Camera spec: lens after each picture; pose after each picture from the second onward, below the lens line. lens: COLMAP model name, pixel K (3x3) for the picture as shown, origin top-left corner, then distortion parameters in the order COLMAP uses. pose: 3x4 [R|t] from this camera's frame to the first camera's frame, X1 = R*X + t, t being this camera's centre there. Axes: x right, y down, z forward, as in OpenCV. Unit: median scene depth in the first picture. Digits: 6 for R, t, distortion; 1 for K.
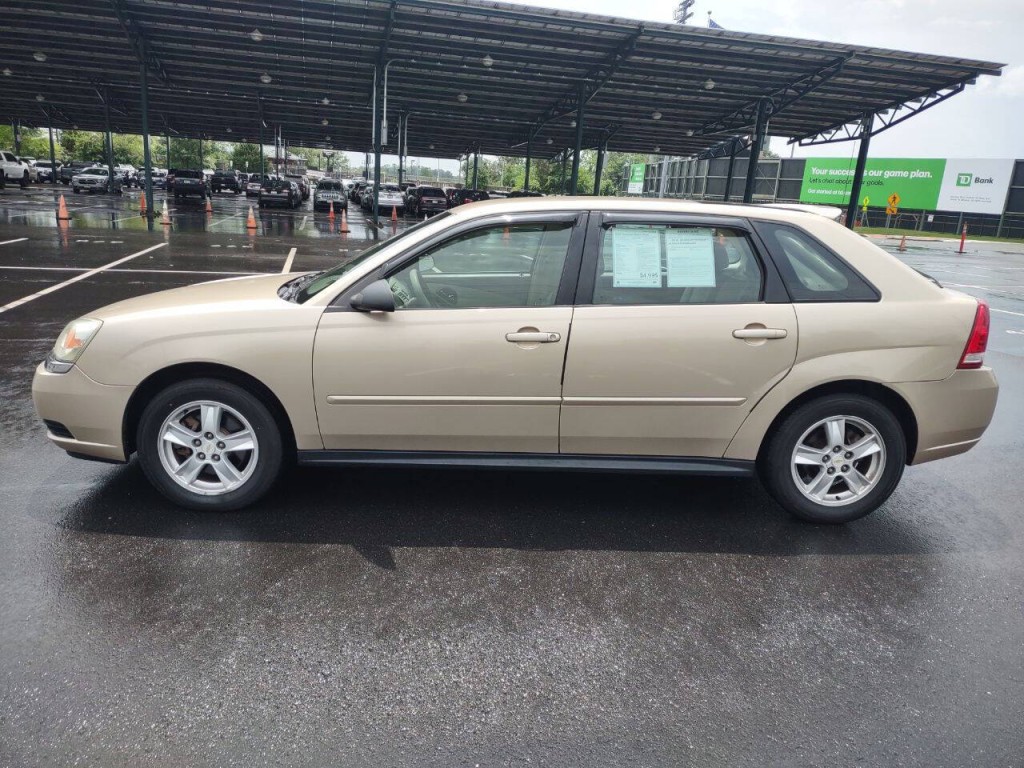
lens RADIAL K [[785.4, 0, 504.5], [0, 785.4, 386.3], [0, 0, 1]] dist [0.066829, -0.084315]
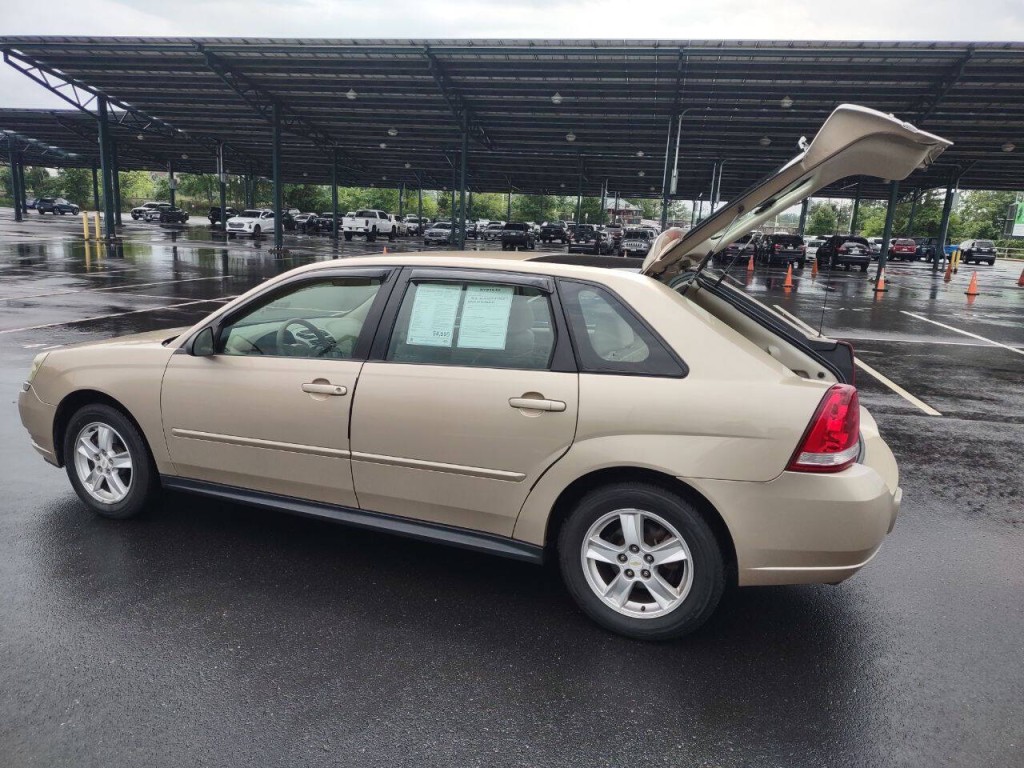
lens RADIAL K [[785.4, 0, 504.5], [0, 785.4, 386.3], [0, 0, 1]] dist [0.066829, -0.084315]
pose [[0.898636, 0.071733, -0.432791, 0.646039], [-0.096211, 0.994749, -0.034894, -0.050111], [0.428015, 0.072996, 0.900819, 0.173132]]
